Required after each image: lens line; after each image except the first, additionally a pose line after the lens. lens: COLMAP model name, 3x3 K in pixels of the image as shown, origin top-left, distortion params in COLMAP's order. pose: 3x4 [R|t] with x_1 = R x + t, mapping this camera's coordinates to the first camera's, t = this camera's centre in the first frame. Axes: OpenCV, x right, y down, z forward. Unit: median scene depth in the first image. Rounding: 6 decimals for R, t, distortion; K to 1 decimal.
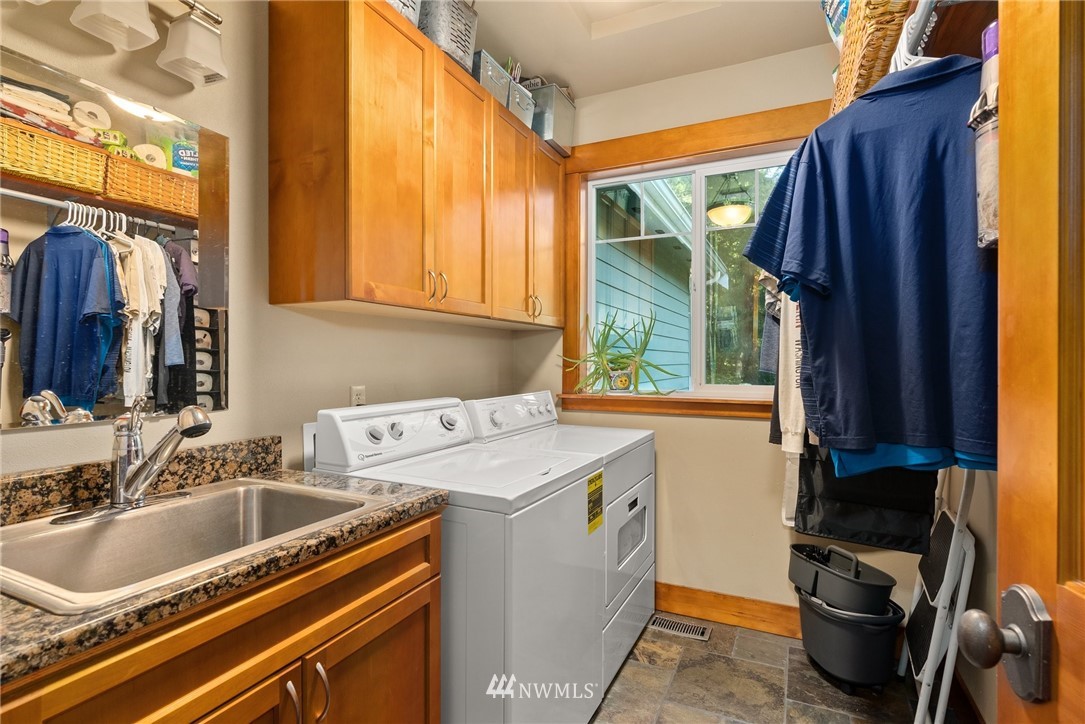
lens RADIAL K [[531.6, 0, 542.5], [0, 531.6, 362.0], [0, 0, 1]] dist [-0.000867, 0.000131]
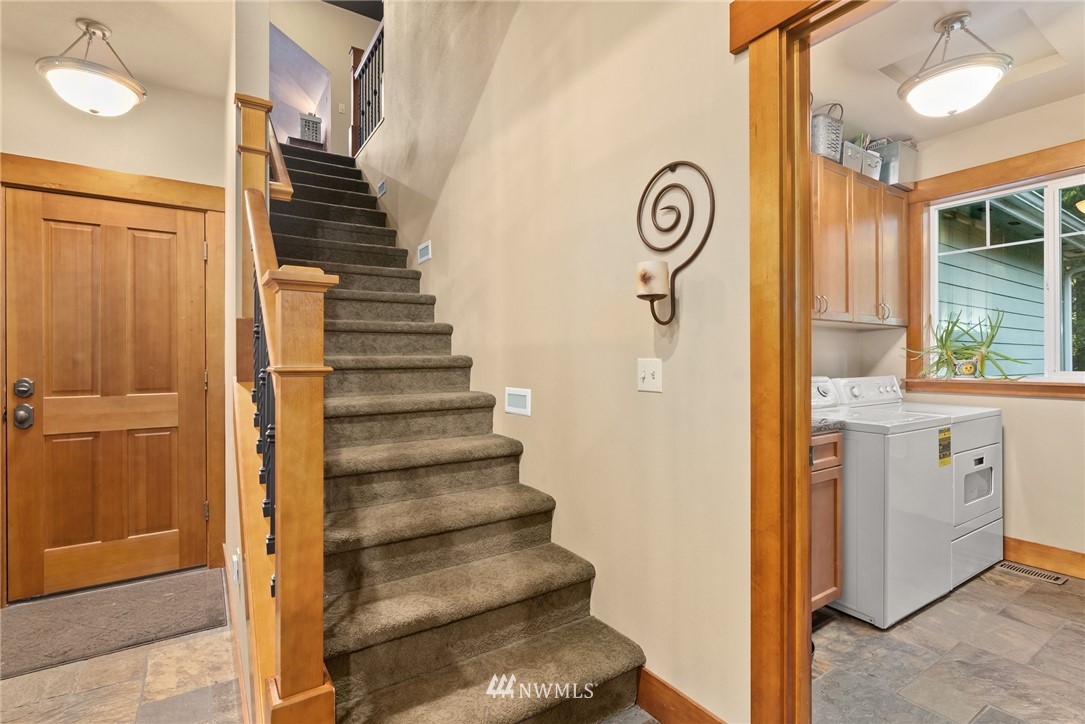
lens RADIAL K [[510.5, 0, 544.3], [0, 510.5, 358.3], [0, 0, 1]] dist [0.000534, 0.000414]
pose [[0.858209, -0.004386, -0.513282, -0.083723], [0.001621, 0.999982, -0.005835, 0.018911], [0.513298, 0.004176, 0.858200, -0.520618]]
